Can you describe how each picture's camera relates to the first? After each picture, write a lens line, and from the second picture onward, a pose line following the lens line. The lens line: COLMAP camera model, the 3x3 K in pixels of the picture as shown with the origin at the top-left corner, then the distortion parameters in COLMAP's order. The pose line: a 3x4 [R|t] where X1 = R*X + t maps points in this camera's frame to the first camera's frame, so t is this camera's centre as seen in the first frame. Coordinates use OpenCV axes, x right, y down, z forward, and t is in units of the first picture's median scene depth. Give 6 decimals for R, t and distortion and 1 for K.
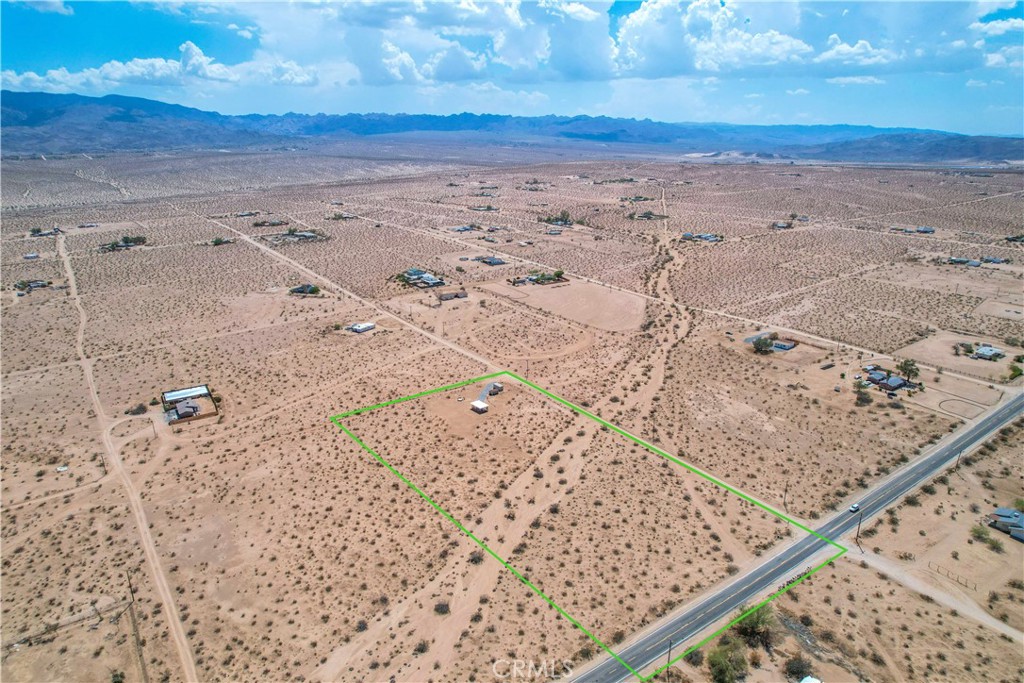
lens RADIAL K [[652.6, 0, 511.6], [0, 652.6, 345.8], [0, 0, 1]] dist [-0.076711, 0.069110]
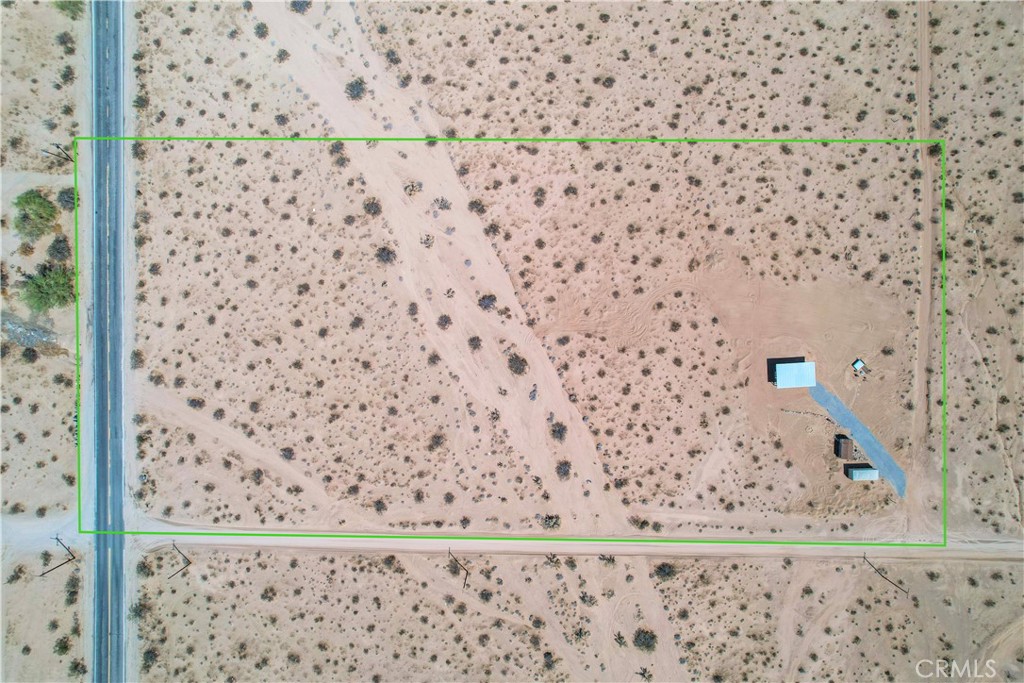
lens RADIAL K [[652.6, 0, 511.6], [0, 652.6, 345.8], [0, 0, 1]] dist [-0.076711, 0.069110]
pose [[-0.581535, 0.812513, 0.040505, 0.029188], [-0.221312, -0.205917, 0.953215, -0.277126], [0.782840, 0.545363, 0.299567, 0.683664]]
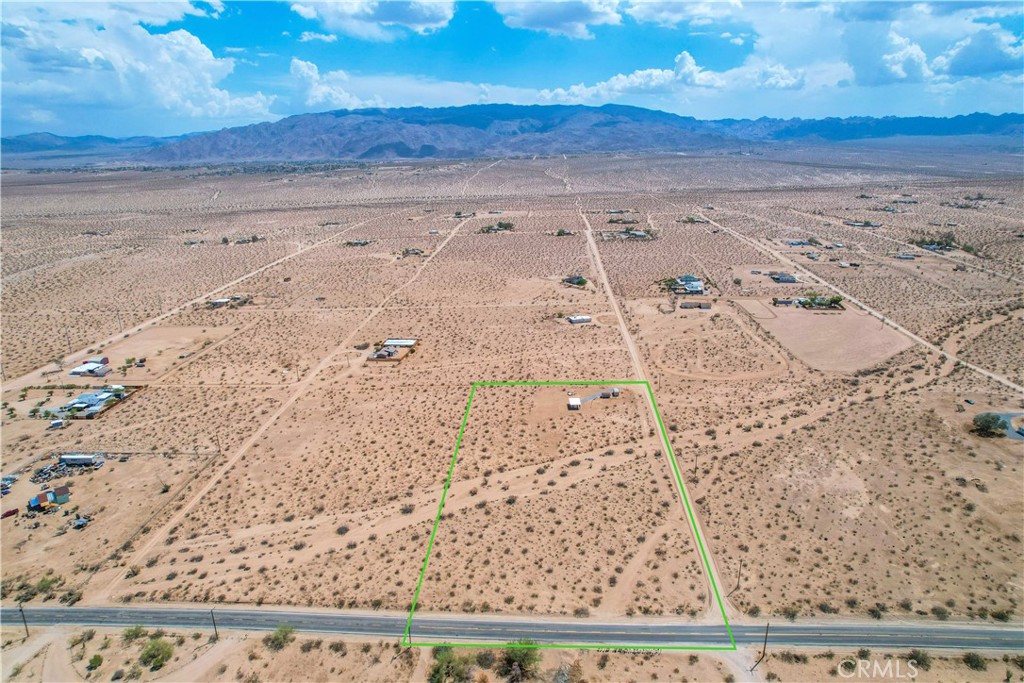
lens RADIAL K [[652.6, 0, 511.6], [0, 652.6, 345.8], [0, 0, 1]] dist [-0.076711, 0.069110]
pose [[0.777173, 0.181614, -0.602510, 0.461166], [-0.185424, 0.981031, 0.056533, -0.034263], [0.601348, 0.067784, 0.796107, 0.115105]]
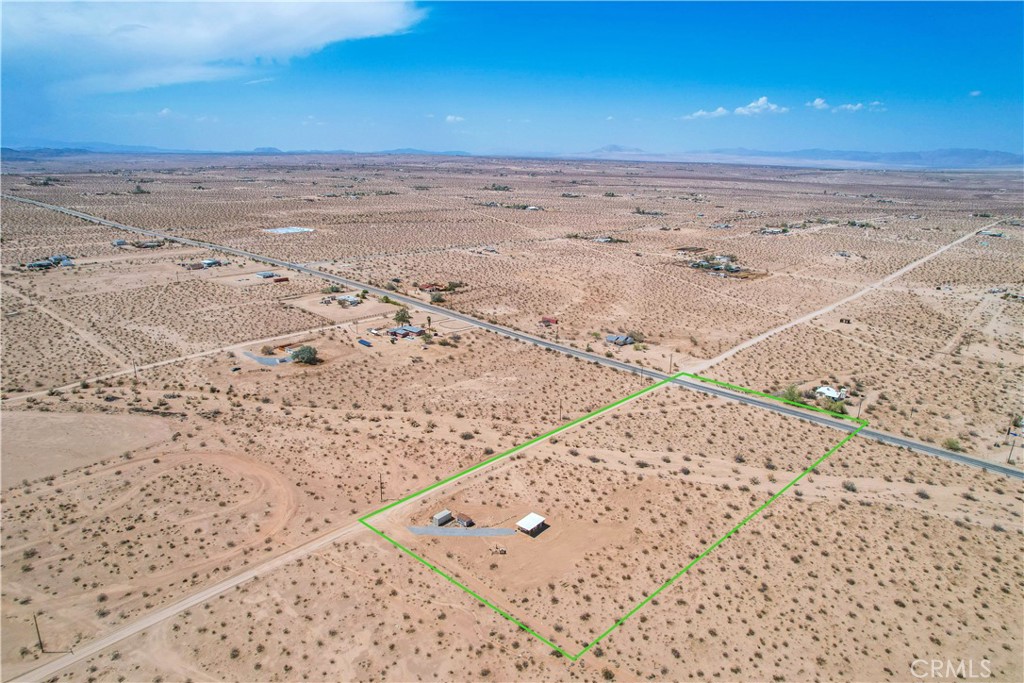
lens RADIAL K [[652.6, 0, 511.6], [0, 652.6, 345.8], [0, 0, 1]] dist [-0.076711, 0.069110]
pose [[-0.215644, -0.277619, 0.936176, -0.557484], [0.288926, 0.897663, 0.332751, -0.261023], [-0.932748, 0.342241, -0.113365, 1.000494]]
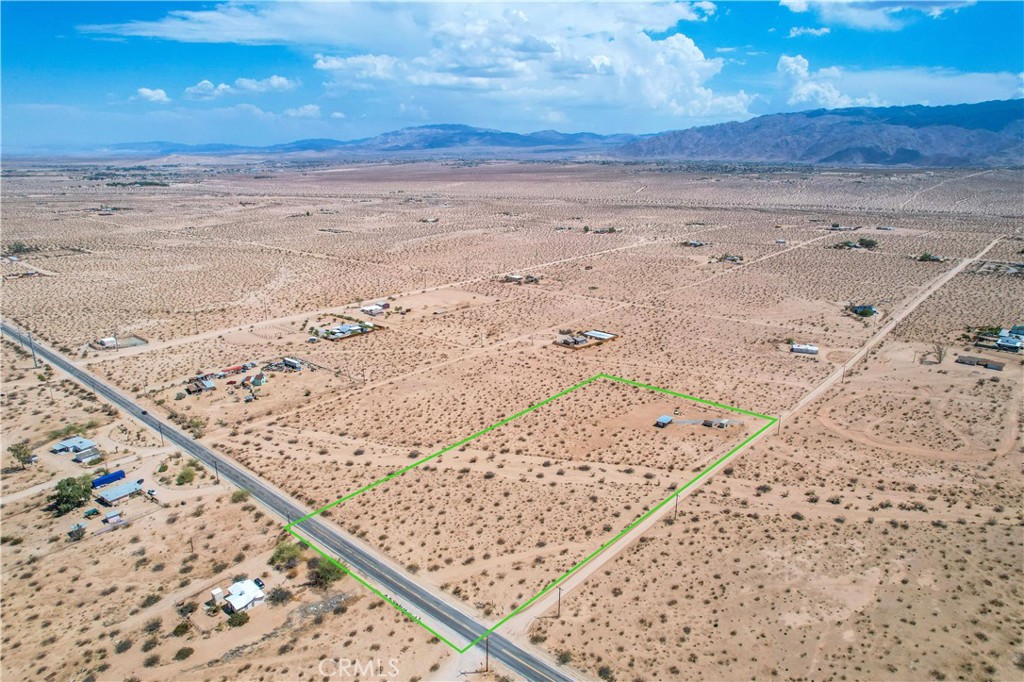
lens RADIAL K [[672.2, 0, 511.5], [0, 672.2, 343.1], [0, 0, 1]] dist [-0.073140, 0.063692]
pose [[0.218405, 0.278568, -0.935254, 0.763066], [-0.303148, 0.930342, 0.206313, -0.142858], [0.927578, 0.238461, 0.287639, 0.470262]]
